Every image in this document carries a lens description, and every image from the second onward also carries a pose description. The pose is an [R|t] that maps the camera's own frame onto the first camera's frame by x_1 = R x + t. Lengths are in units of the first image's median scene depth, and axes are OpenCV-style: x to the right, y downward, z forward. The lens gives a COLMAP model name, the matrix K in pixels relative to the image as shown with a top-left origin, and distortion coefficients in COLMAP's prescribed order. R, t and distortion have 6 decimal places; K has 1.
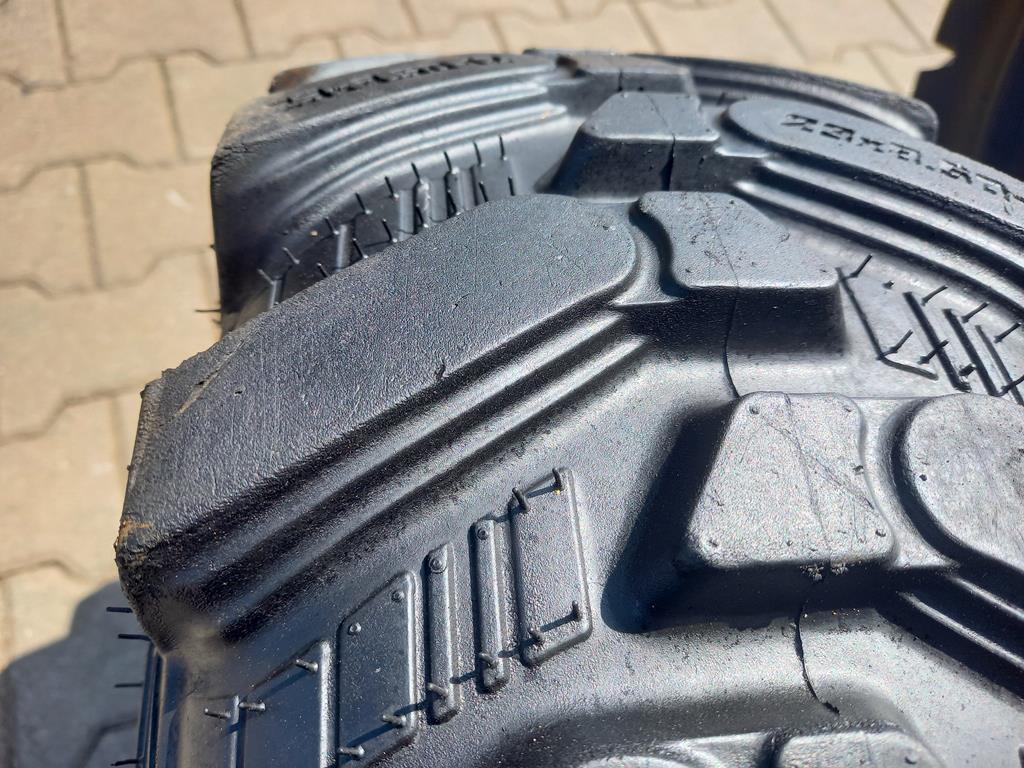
lens RADIAL K [[759.2, 0, 512.0], [0, 759.2, 384.0], [0, 0, 1]] dist [0.037473, -0.052481]
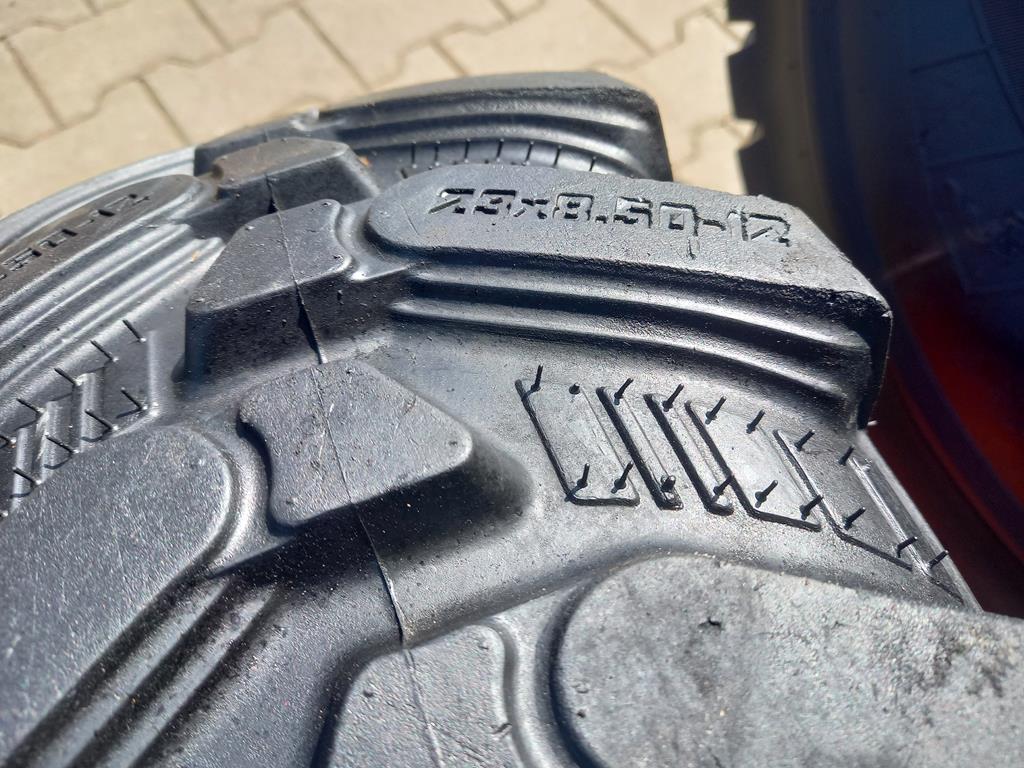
lens RADIAL K [[759.2, 0, 512.0], [0, 759.2, 384.0], [0, 0, 1]] dist [0.037473, -0.052481]
pose [[0.952105, -0.305770, 0.000669, 0.435957], [0.304674, 0.948873, 0.082545, -0.230321], [-0.025875, -0.078387, 0.996587, 0.162322]]
